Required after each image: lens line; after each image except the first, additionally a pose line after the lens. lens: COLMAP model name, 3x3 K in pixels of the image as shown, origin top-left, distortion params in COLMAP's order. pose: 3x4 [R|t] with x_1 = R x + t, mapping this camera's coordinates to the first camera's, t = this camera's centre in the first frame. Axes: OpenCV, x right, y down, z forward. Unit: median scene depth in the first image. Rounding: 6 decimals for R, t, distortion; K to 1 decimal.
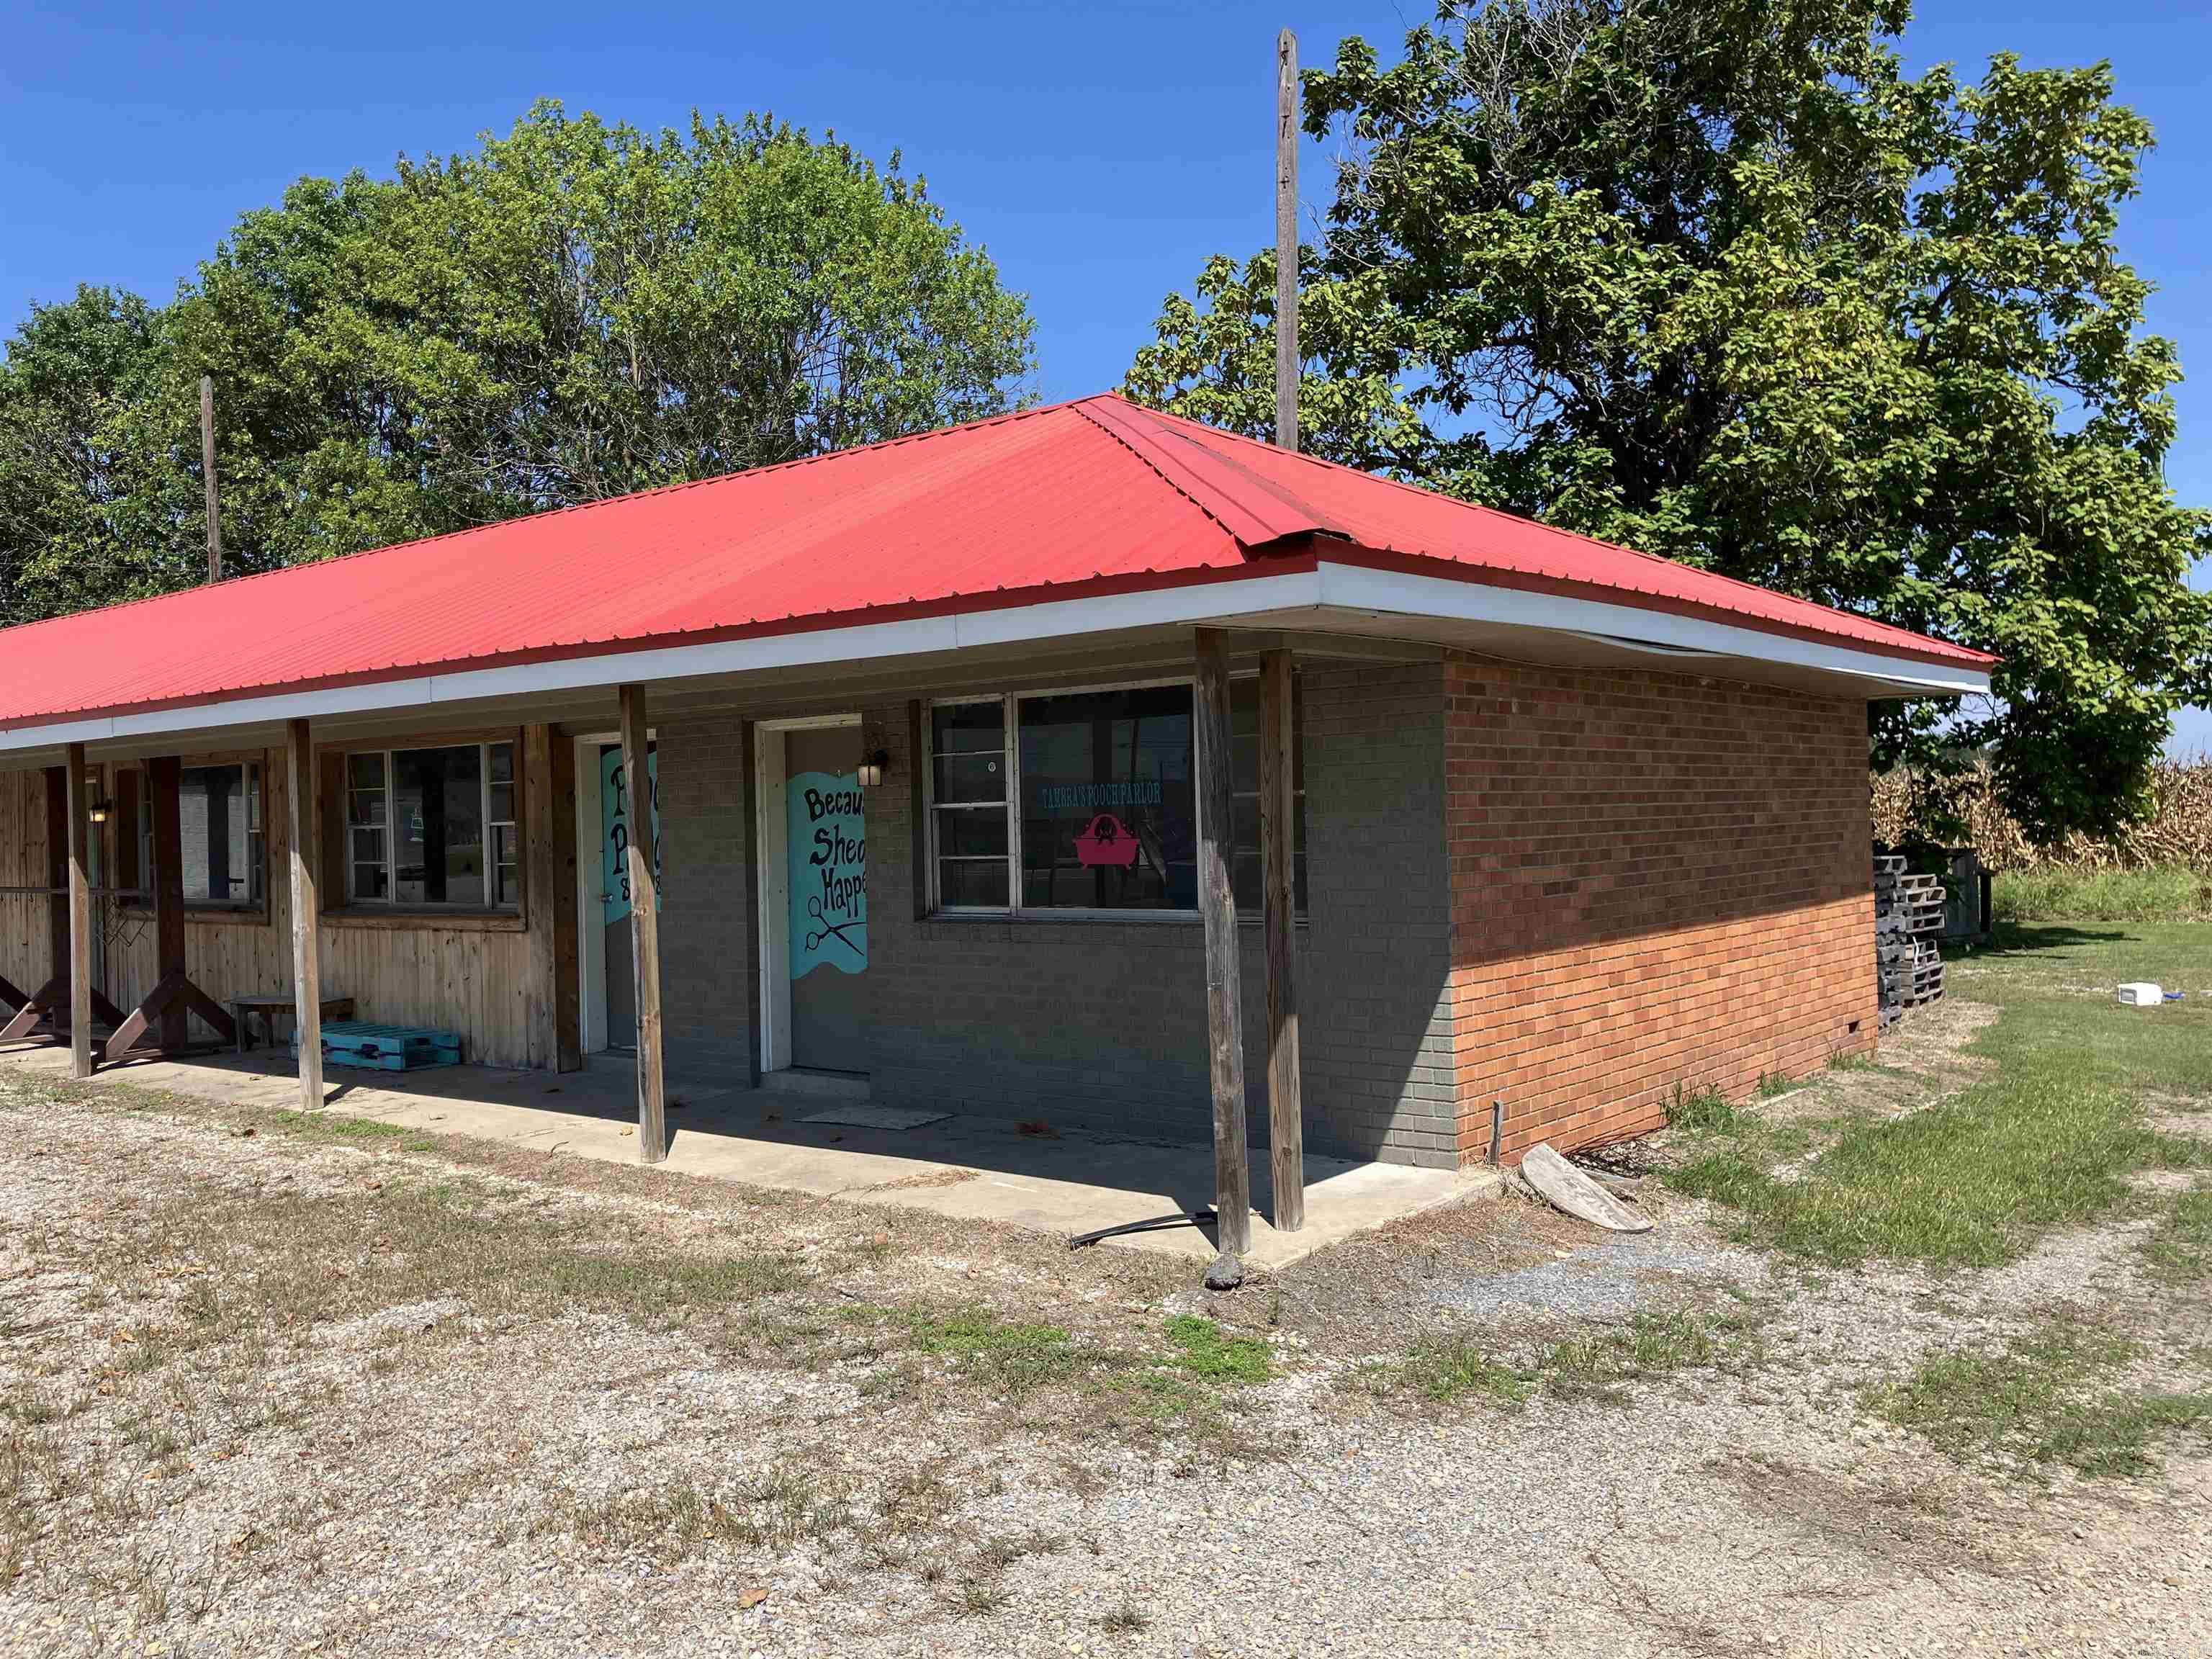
lens RADIAL K [[1790.8, 0, 1106.5], [0, 1790.8, 832.1], [0, 0, 1]] dist [0.063551, -0.083684]
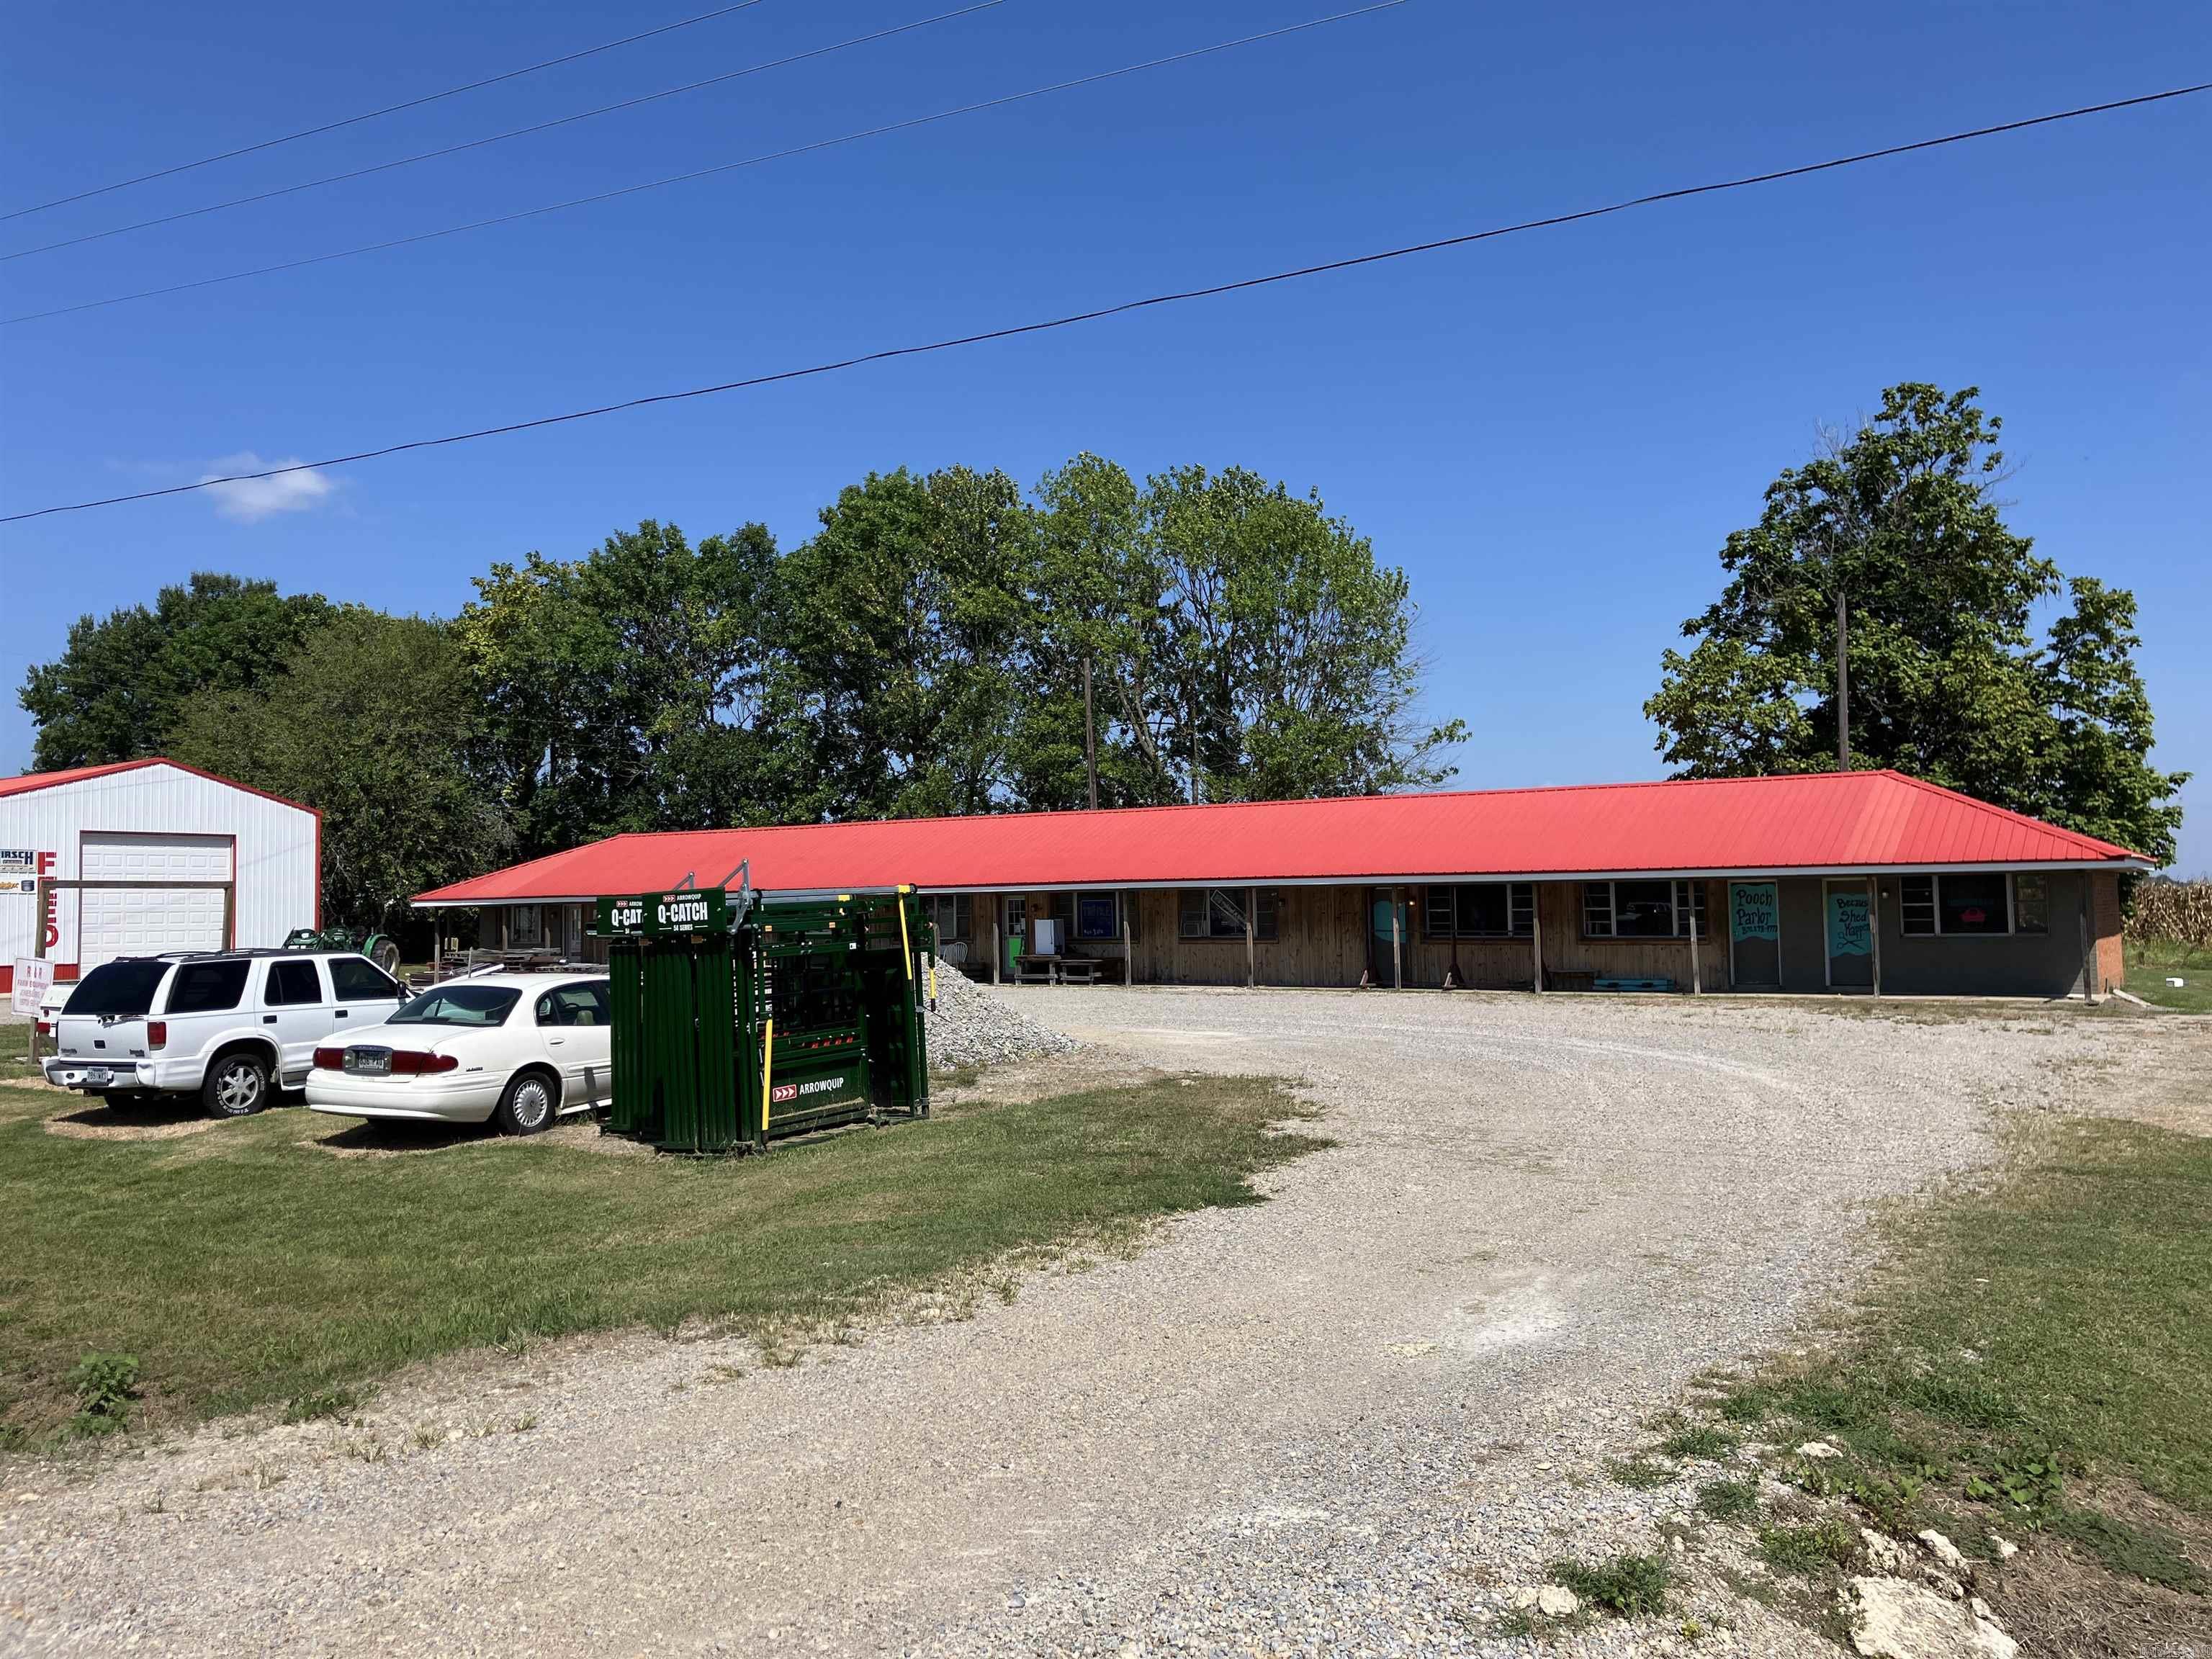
lens RADIAL K [[1806.7, 0, 1090.0], [0, 1806.7, 809.9], [0, 0, 1]] dist [0.061175, -0.058365]
pose [[0.994186, 0.016336, 0.106426, -1.849456], [-0.009782, 0.998040, -0.061816, 0.032318], [-0.107227, 0.060415, 0.992397, -2.135997]]
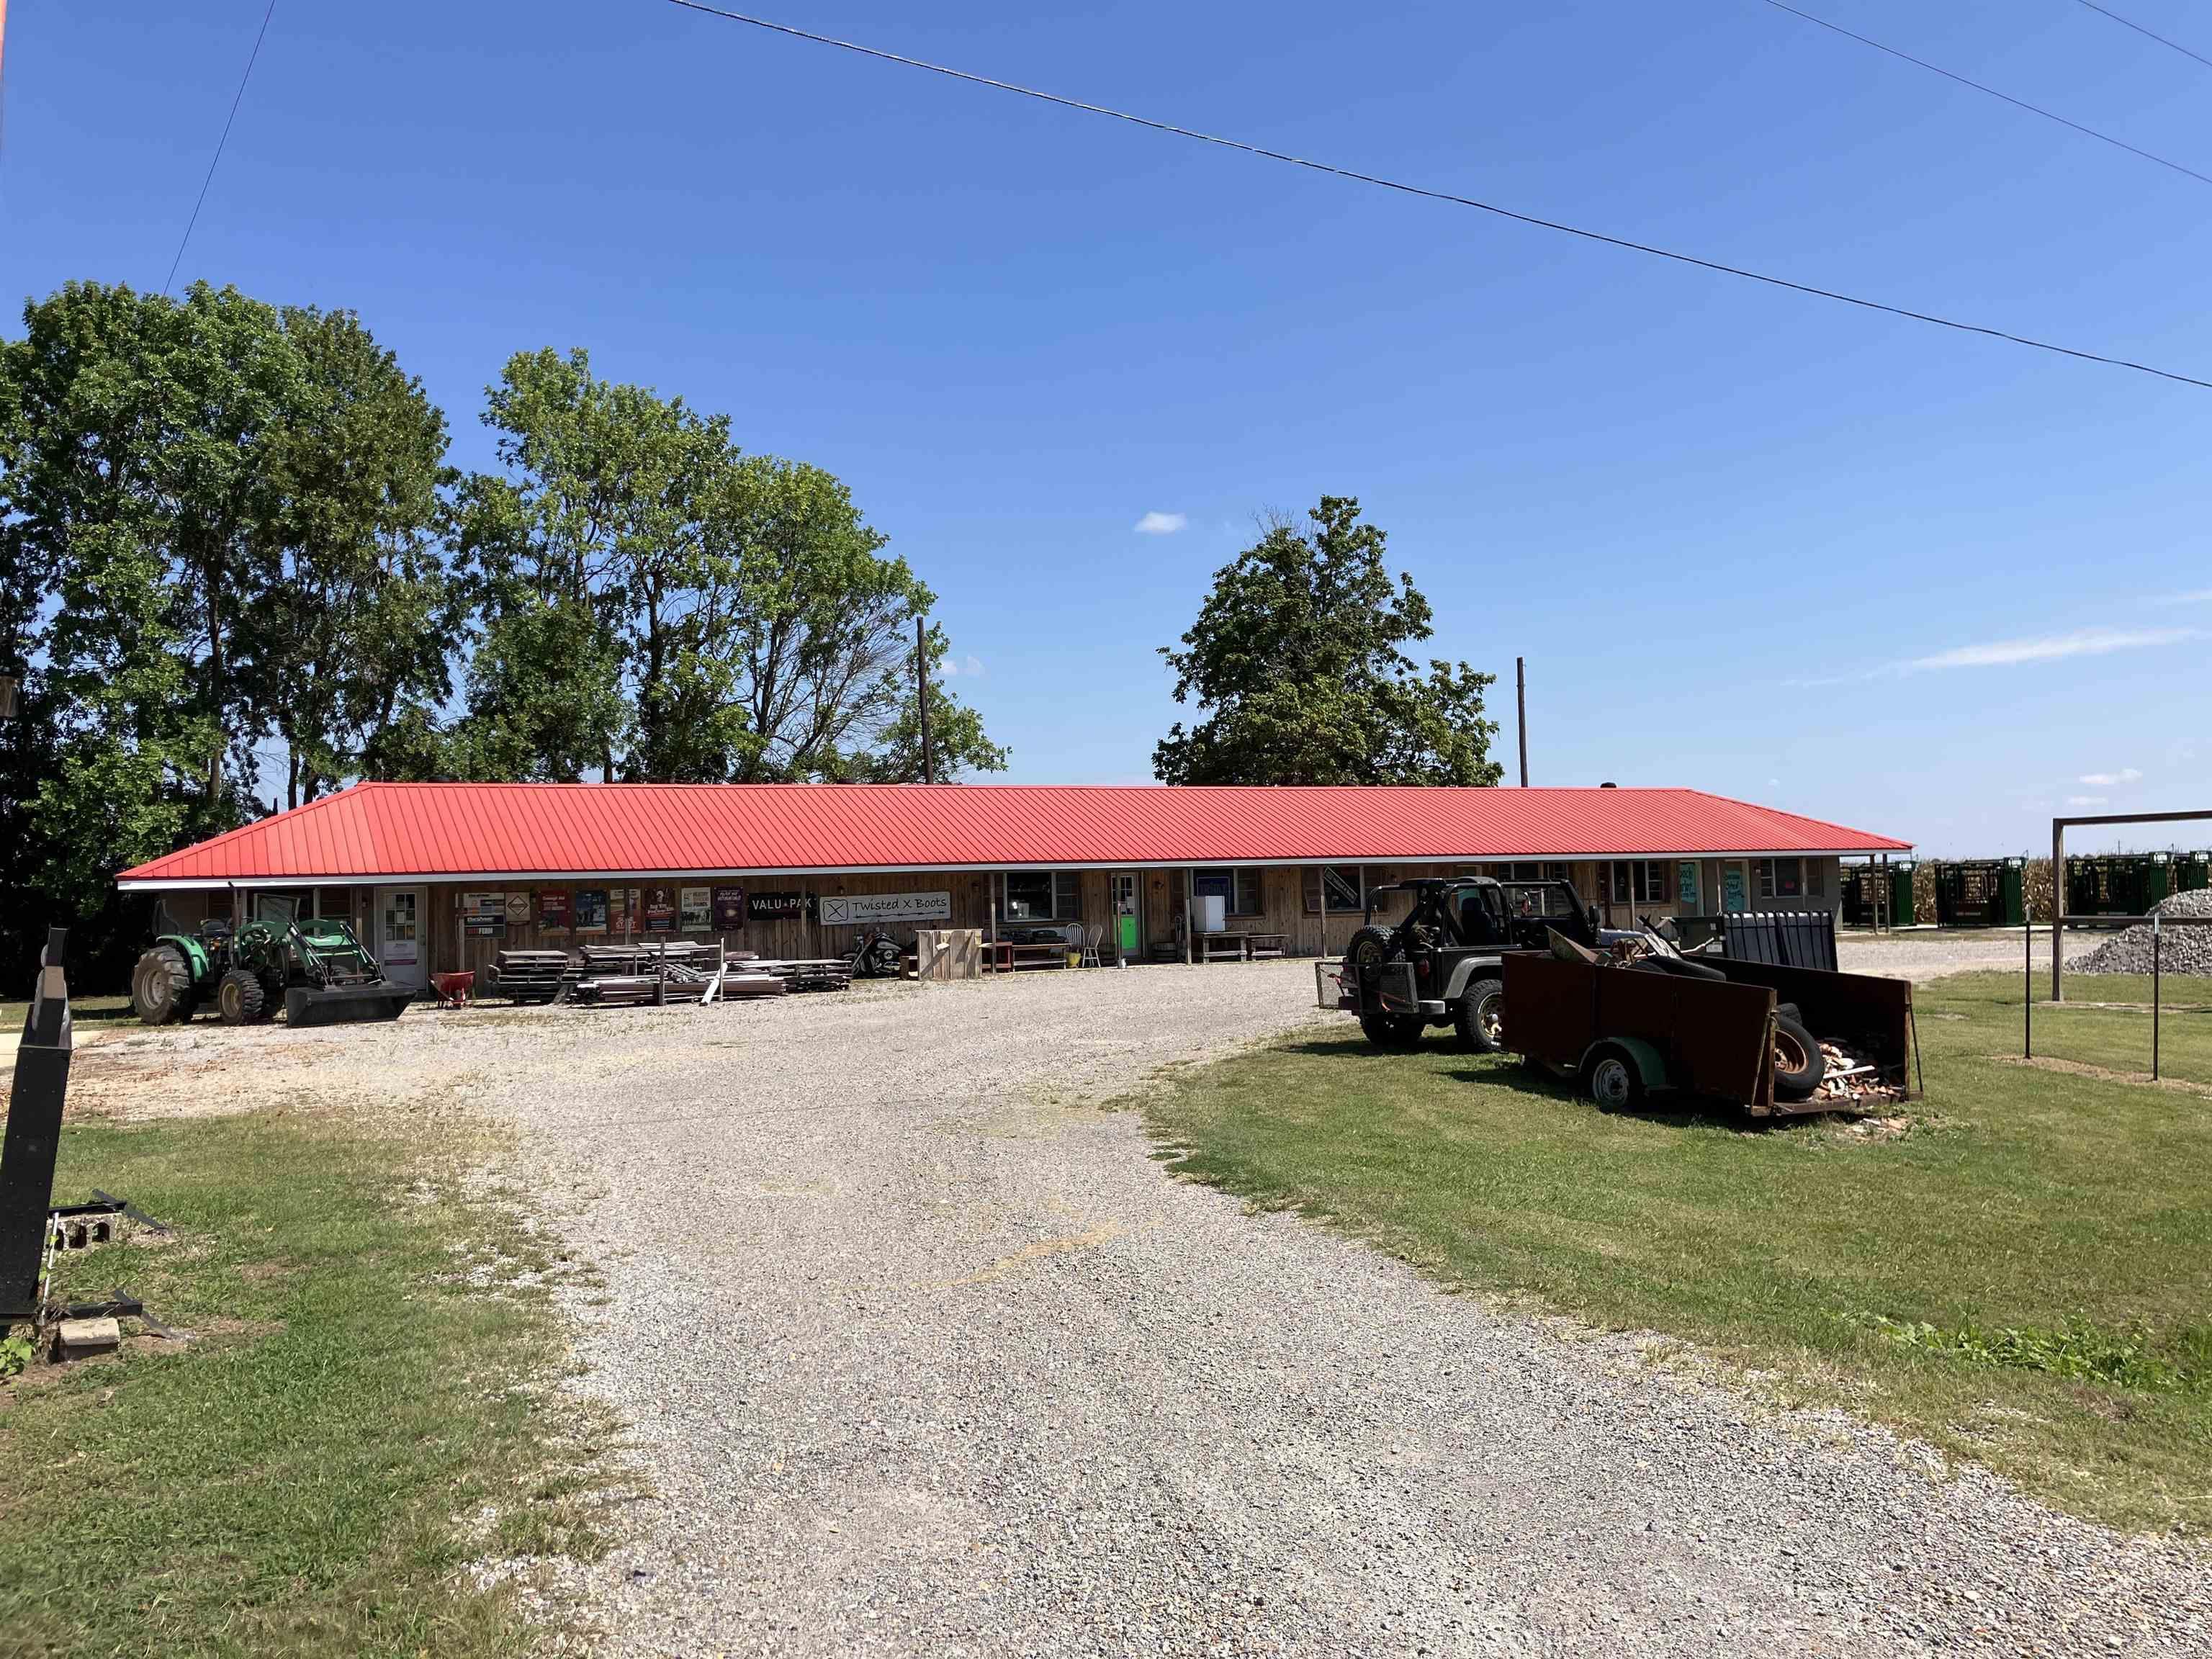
lens RADIAL K [[1780.3, 0, 1134.0], [0, 1780.3, 896.6], [0, 0, 1]] dist [-0.008960, -0.006996]
pose [[0.407662, 0.007970, 0.913098, -5.064450], [0.017212, 0.999717, -0.016411, 0.088813], [-0.912971, 0.022406, 0.407410, 0.446995]]
